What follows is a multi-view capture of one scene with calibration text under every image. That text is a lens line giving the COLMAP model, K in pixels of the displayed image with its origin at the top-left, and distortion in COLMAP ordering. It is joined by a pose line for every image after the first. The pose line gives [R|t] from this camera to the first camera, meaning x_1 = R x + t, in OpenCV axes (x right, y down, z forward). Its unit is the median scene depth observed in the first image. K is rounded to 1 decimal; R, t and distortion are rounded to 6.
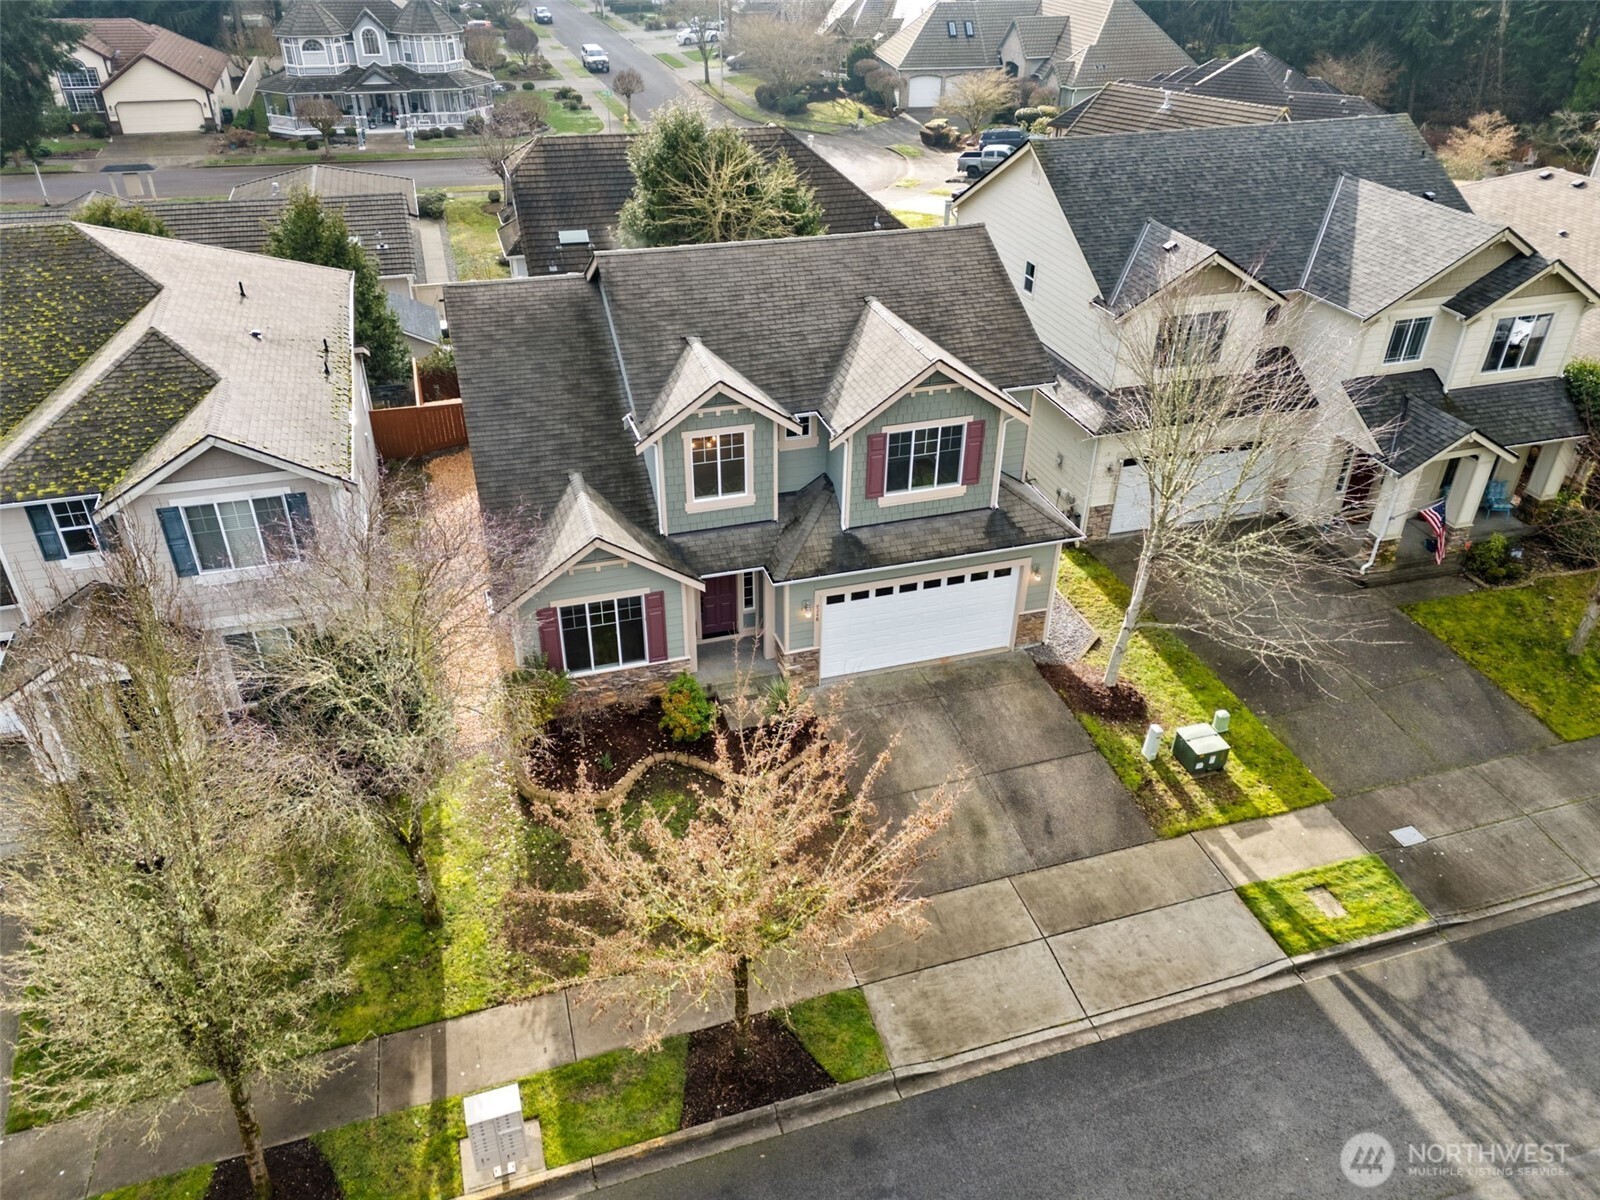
lens RADIAL K [[1180.5, 0, 800.0], [0, 1180.5, 600.0], [0, 0, 1]] dist [0.065876, -0.045850]
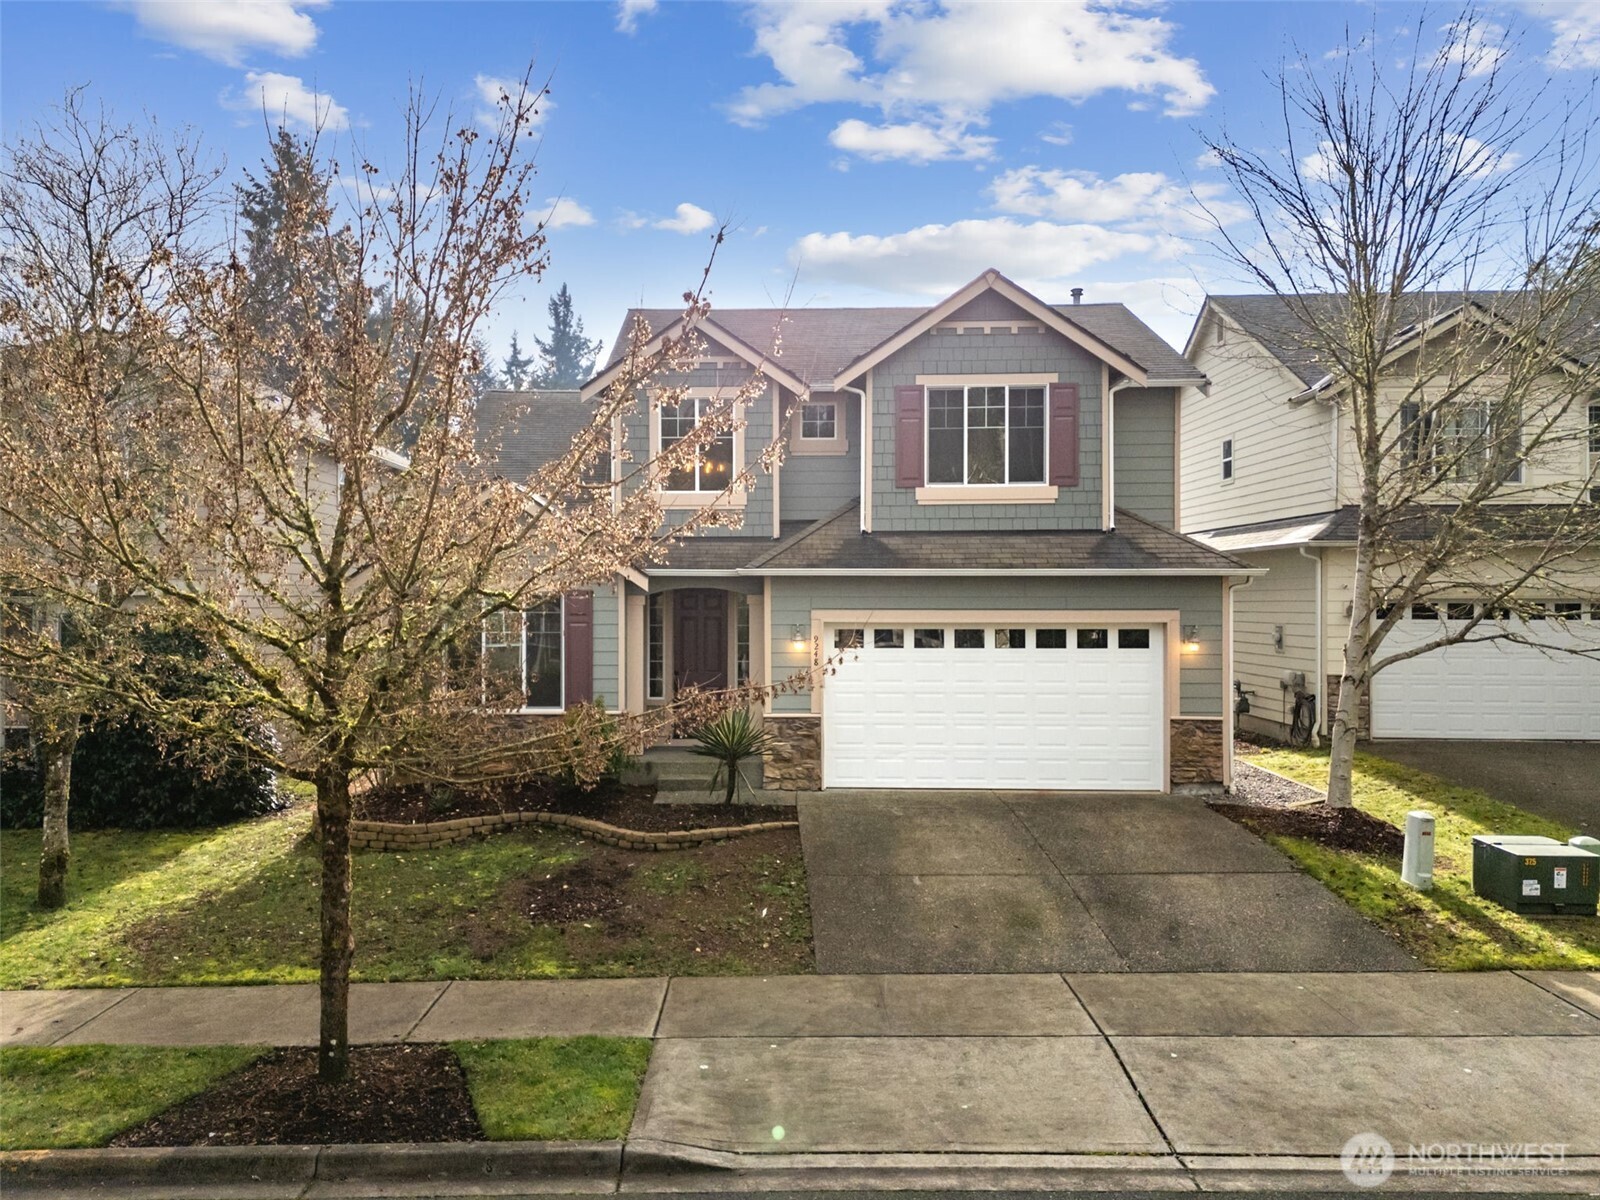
lens RADIAL K [[1208.5, 0, 727.8], [0, 1208.5, 594.2], [0, 0, 1]] dist [0.039144, -0.005294]
pose [[0.945197, -0.013195, -0.326235, 0.194110], [-0.165283, 0.842360, -0.512943, 0.348264], [0.281576, 0.538753, 0.794015, 0.454338]]
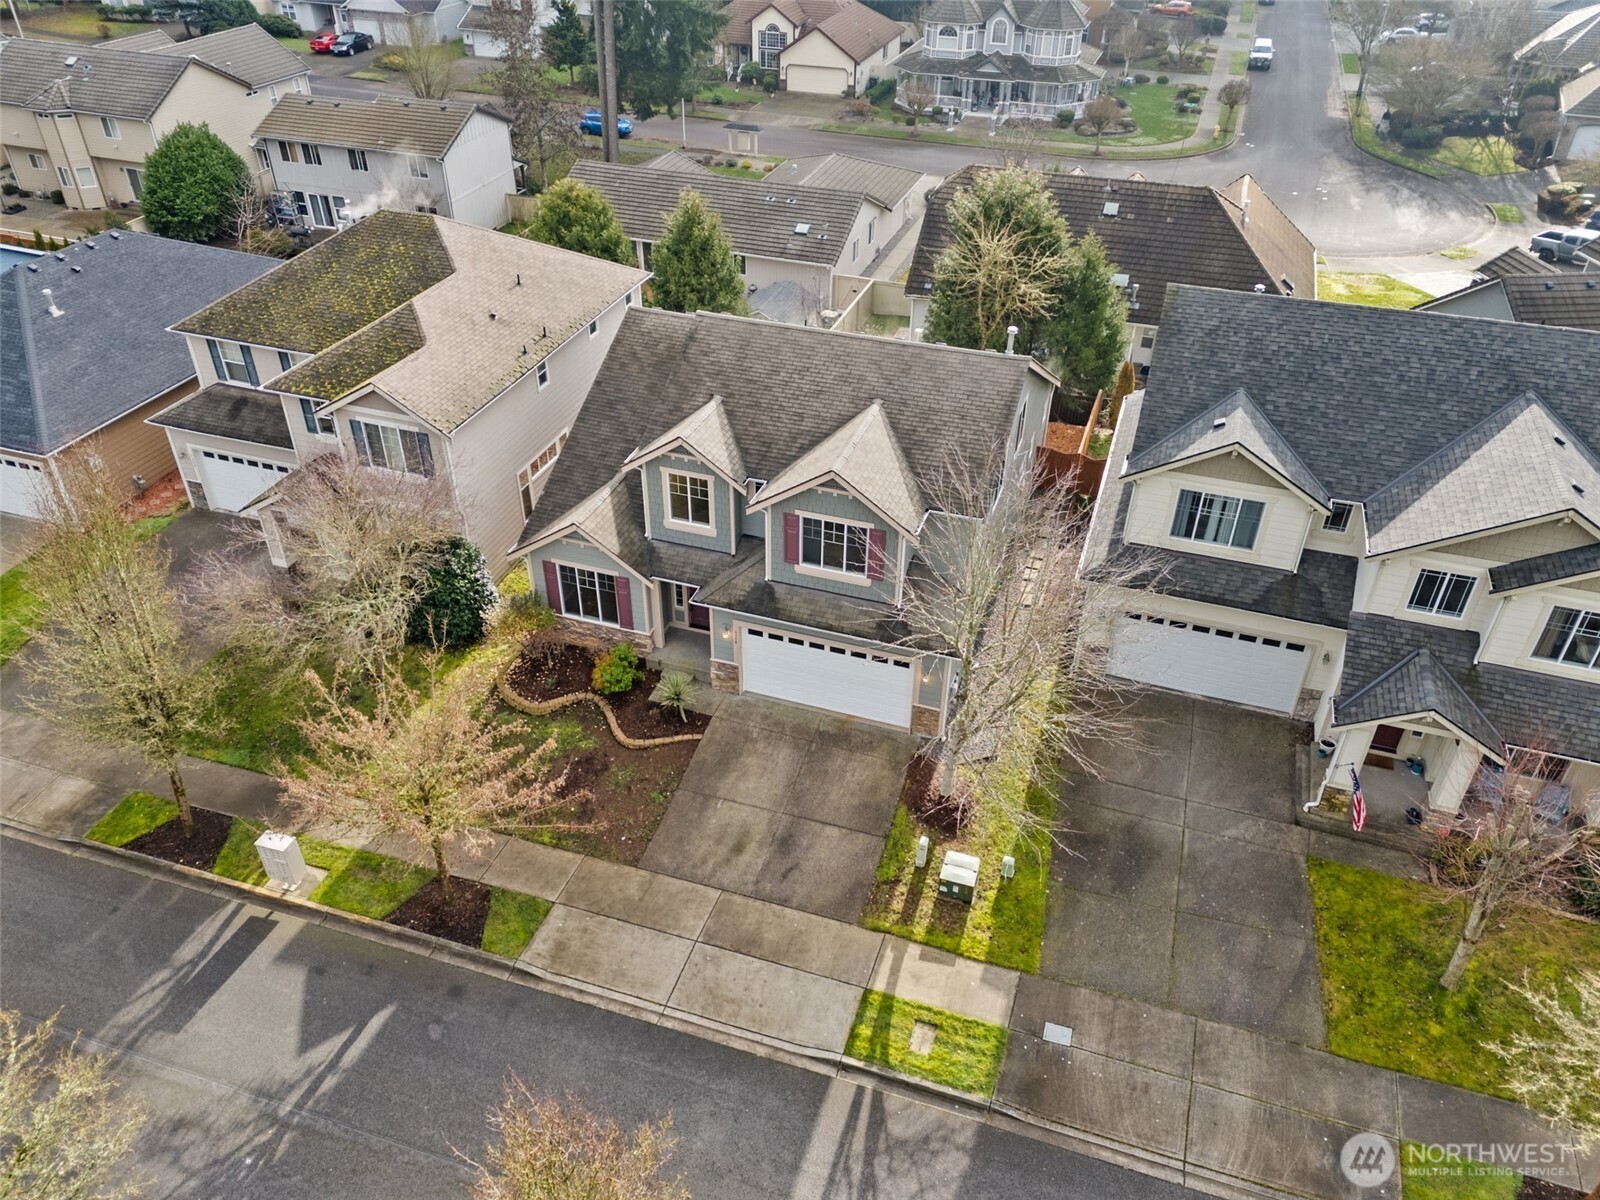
lens RADIAL K [[1180.5, 0, 800.0], [0, 1180.5, 600.0], [0, 0, 1]] dist [0.065876, -0.045850]
pose [[0.806396, 0.339054, -0.484529, 0.672443], [-0.316634, 0.939531, 0.130476, -0.213900], [0.499468, 0.048203, 0.864990, -0.028514]]
